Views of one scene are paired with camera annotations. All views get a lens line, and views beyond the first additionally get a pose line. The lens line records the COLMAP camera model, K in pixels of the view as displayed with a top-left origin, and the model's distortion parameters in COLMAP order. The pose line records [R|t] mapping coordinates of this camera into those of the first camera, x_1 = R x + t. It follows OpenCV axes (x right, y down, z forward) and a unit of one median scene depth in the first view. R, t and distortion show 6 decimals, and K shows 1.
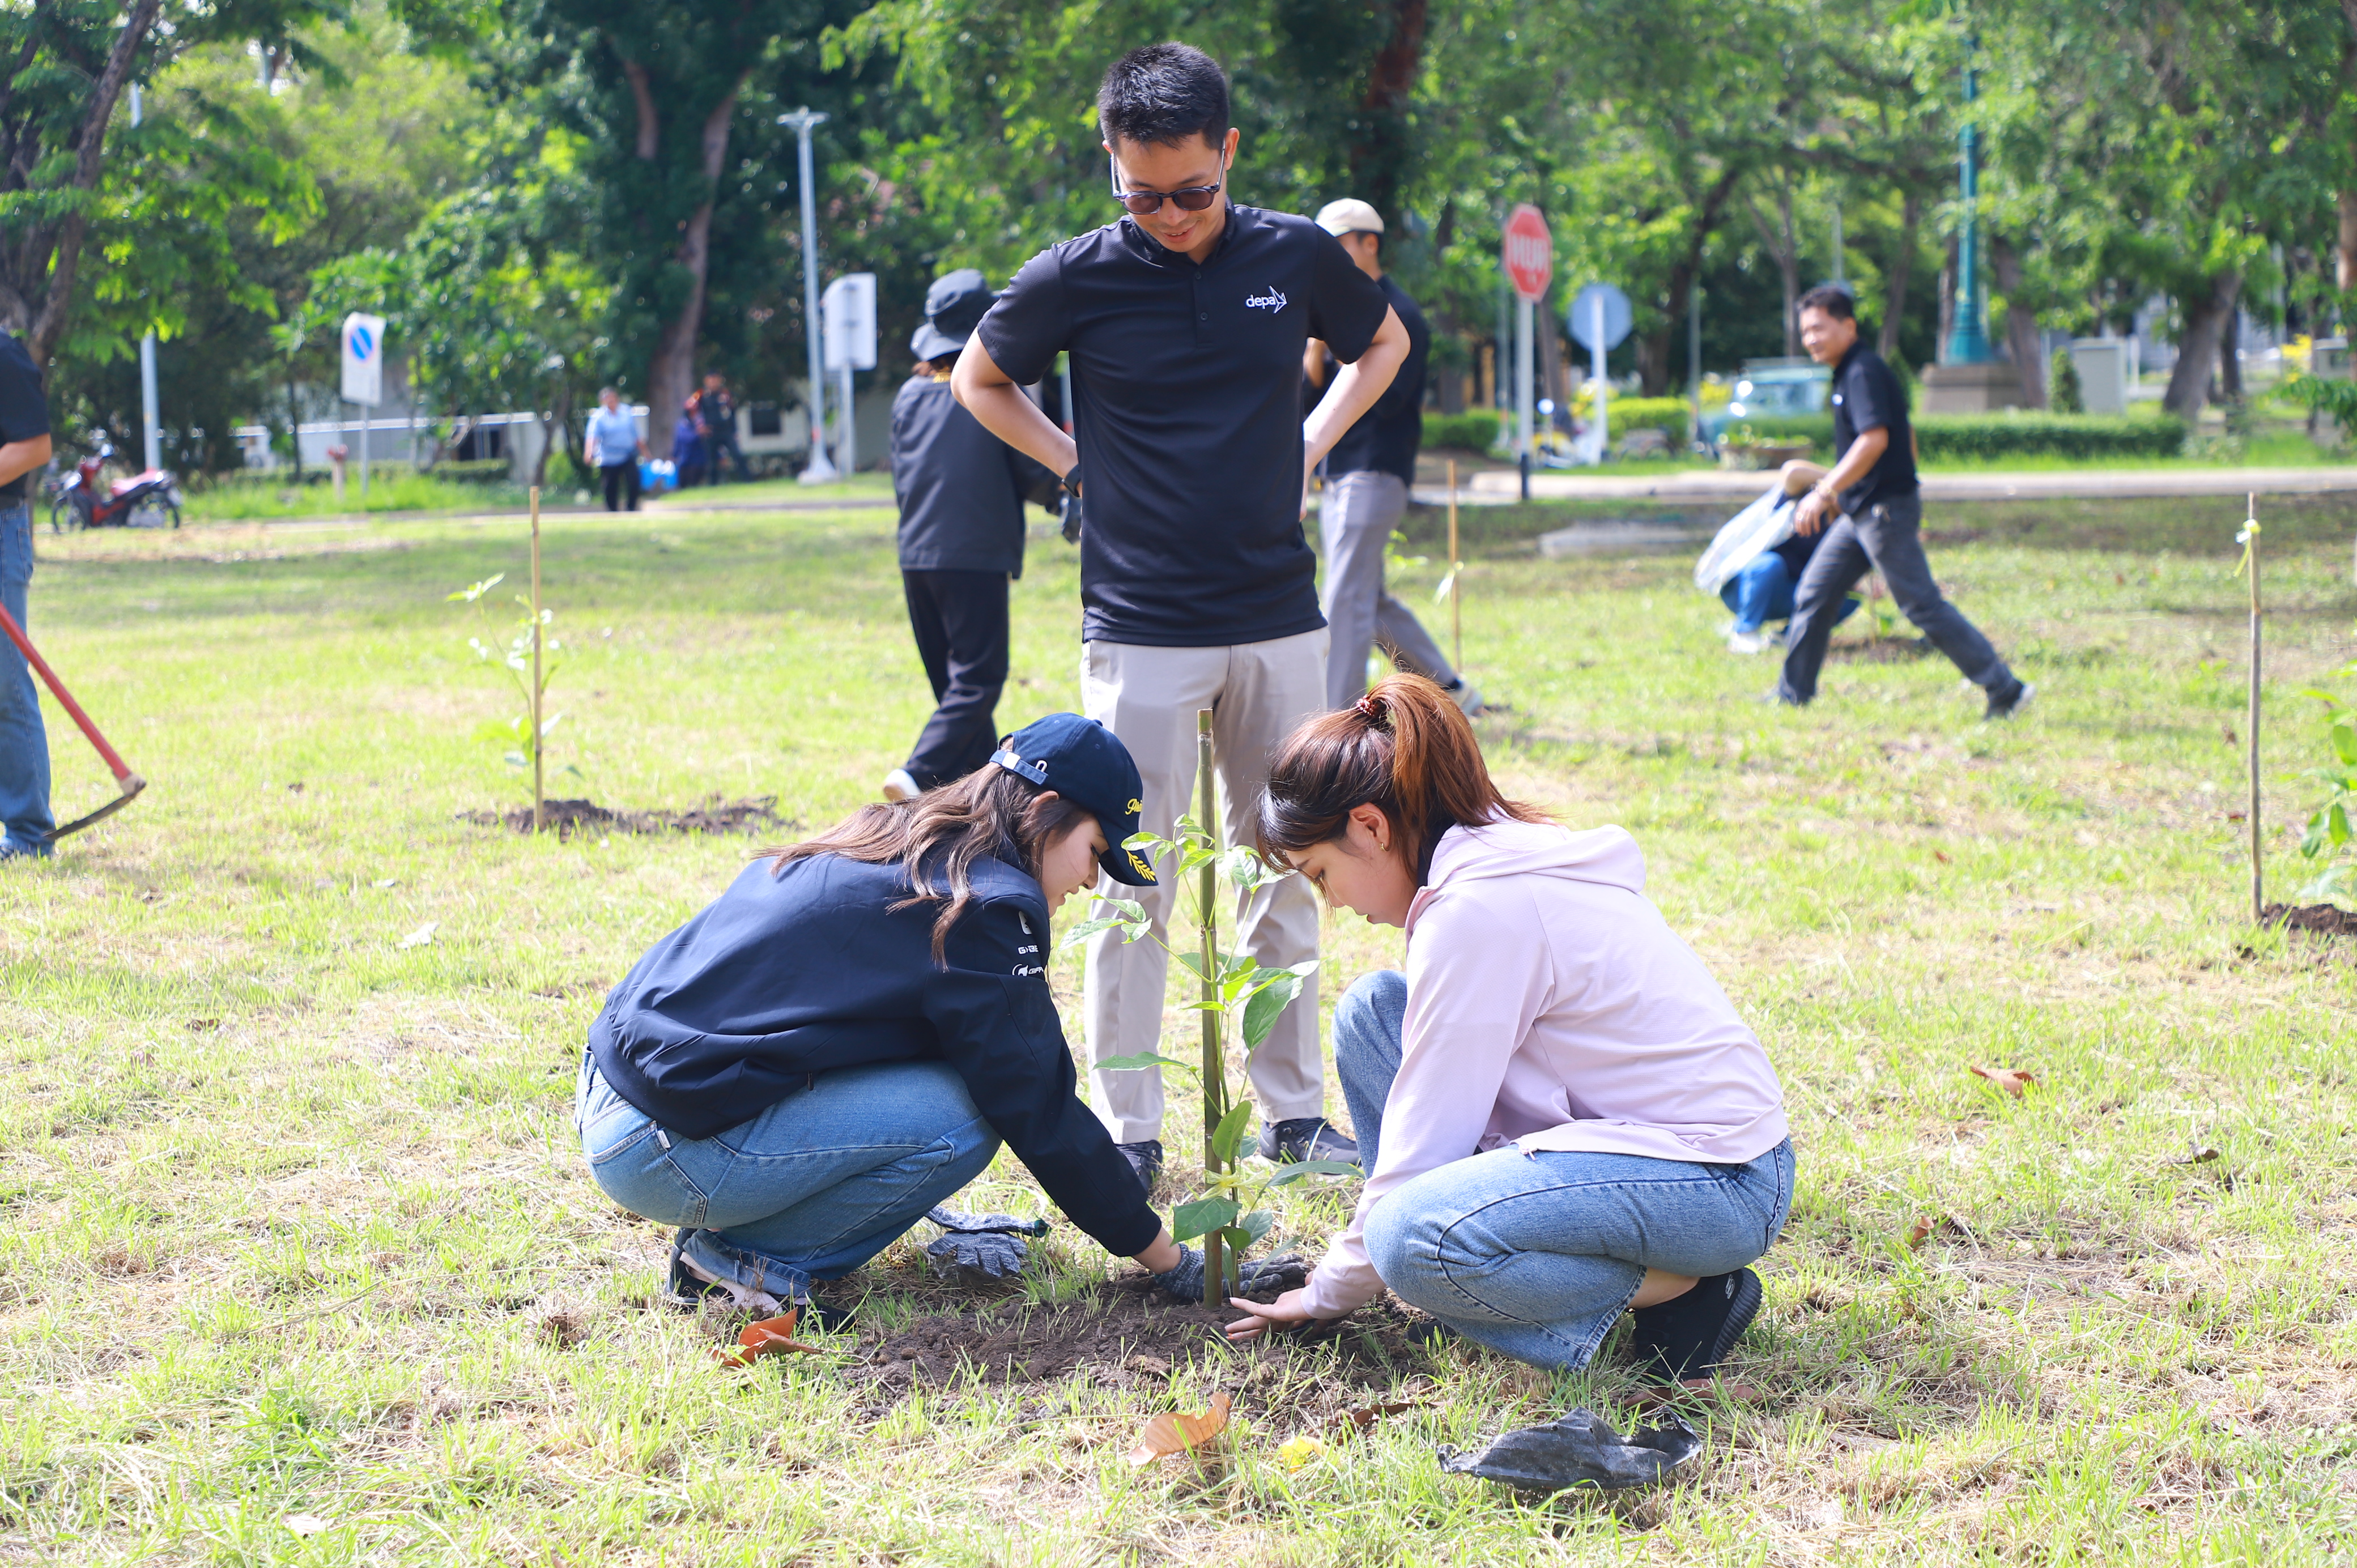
lens RADIAL K [[4349.8, 0, 1178.5], [0, 4349.8, 784.0], [0, 0, 1]] dist [0.030780, 0.042804]
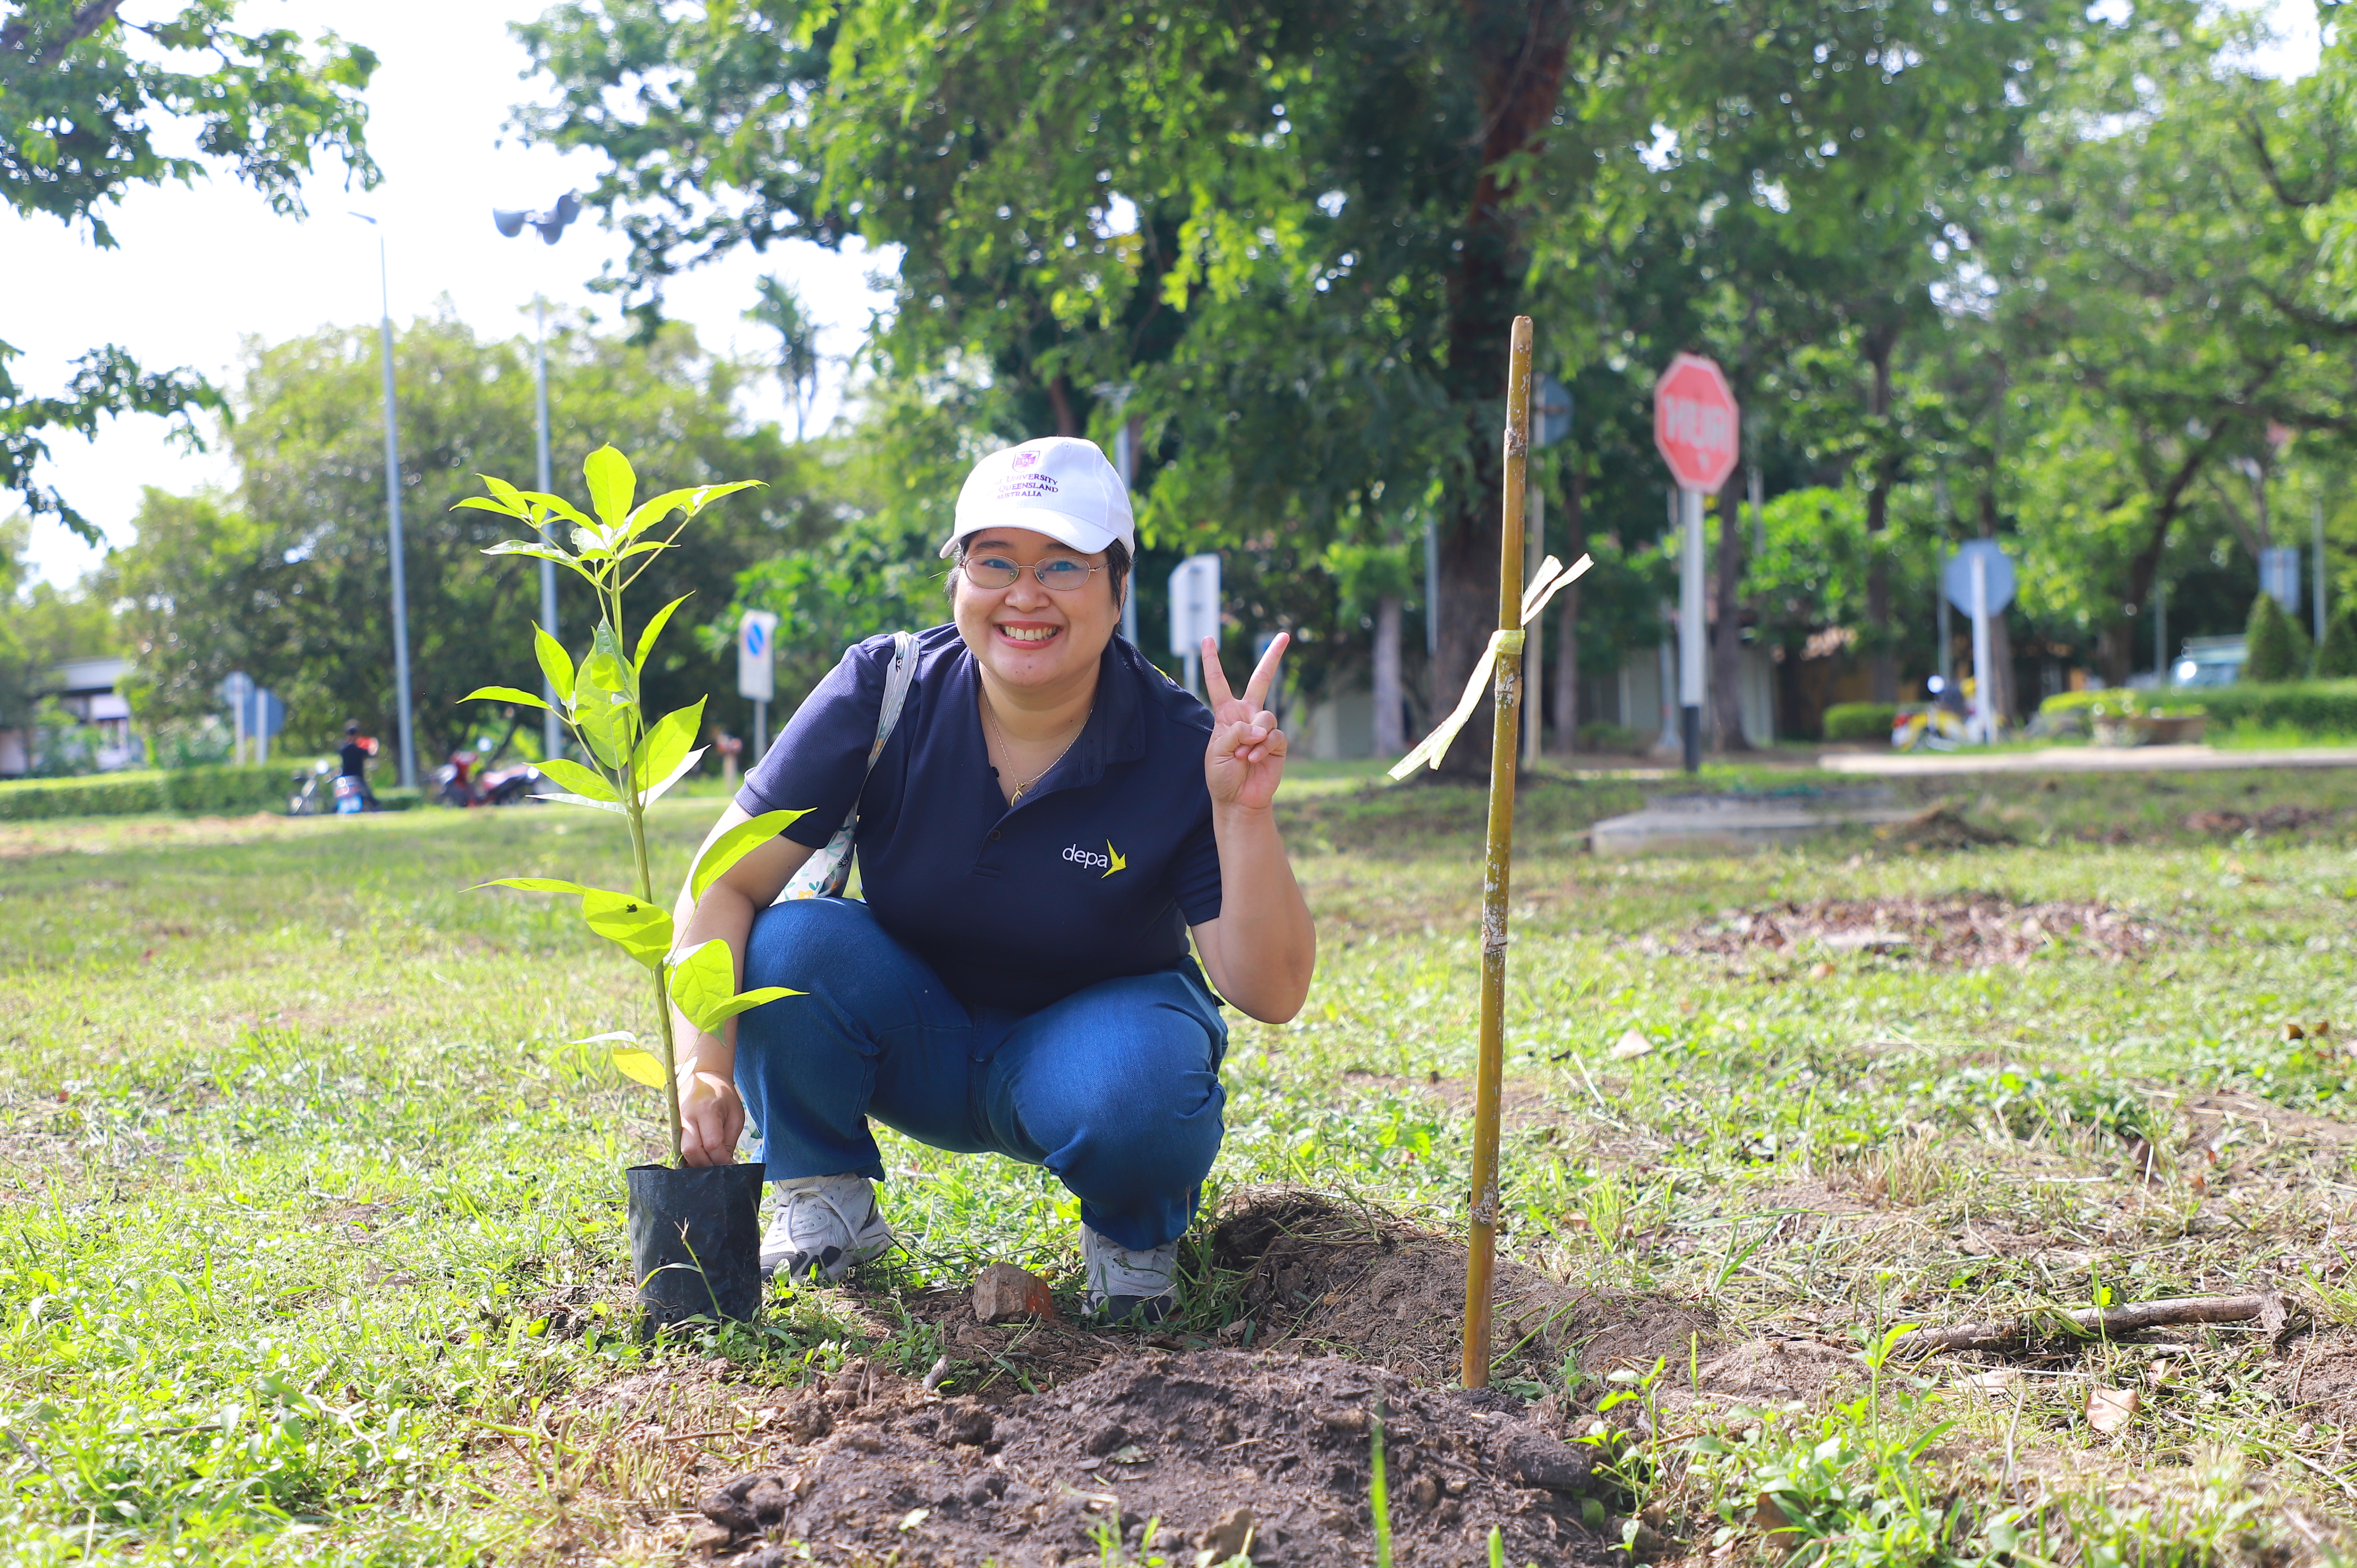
lens RADIAL K [[3003.6, 0, 1178.5], [0, 3003.6, 784.0], [0, 0, 1]] dist [-0.030437, -0.080621]
pose [[0.971362, -0.003503, -0.237579, 0.073570], [-0.013523, 0.997455, -0.070000, -0.019364], [0.237220, 0.071208, 0.968843, 0.338900]]
